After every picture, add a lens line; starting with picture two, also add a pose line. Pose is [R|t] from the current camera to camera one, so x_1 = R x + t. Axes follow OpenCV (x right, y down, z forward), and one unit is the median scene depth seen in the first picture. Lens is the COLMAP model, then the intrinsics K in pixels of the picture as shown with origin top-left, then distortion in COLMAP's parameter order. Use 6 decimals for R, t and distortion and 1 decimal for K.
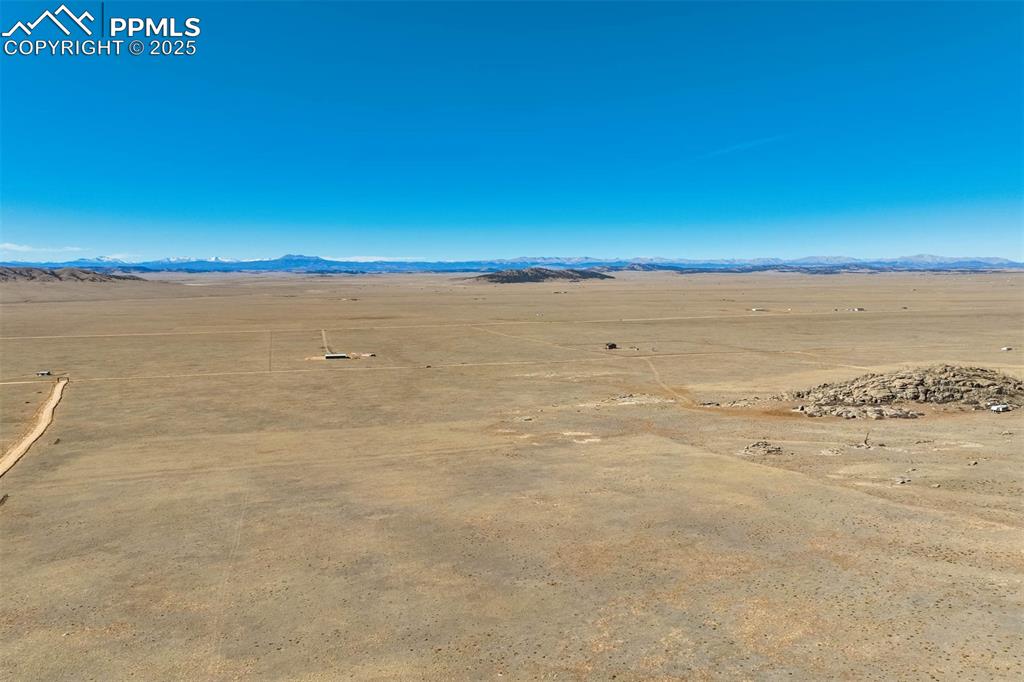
lens RADIAL K [[736.9, 0, 512.0], [0, 736.9, 341.0], [0, 0, 1]] dist [-0.013012, 0.038309]
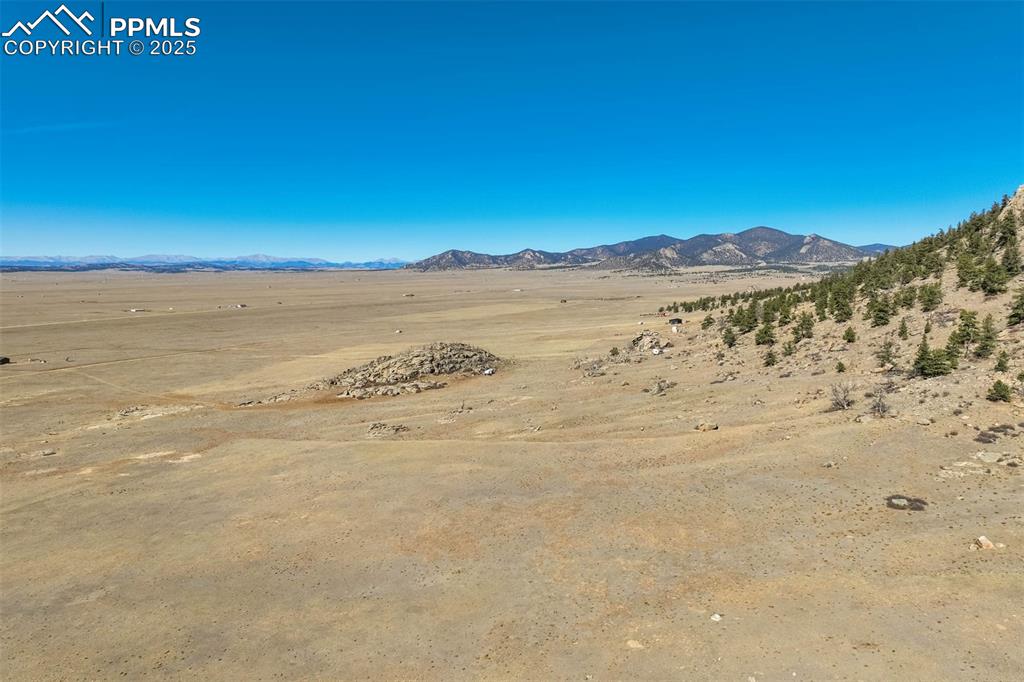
lens RADIAL K [[736.9, 0, 512.0], [0, 736.9, 341.0], [0, 0, 1]] dist [-0.013012, 0.038309]
pose [[0.643424, -0.073386, 0.761985, -0.263029], [0.073011, 0.996740, 0.034344, -0.003479], [-0.762021, 0.033535, 0.646684, 0.122359]]
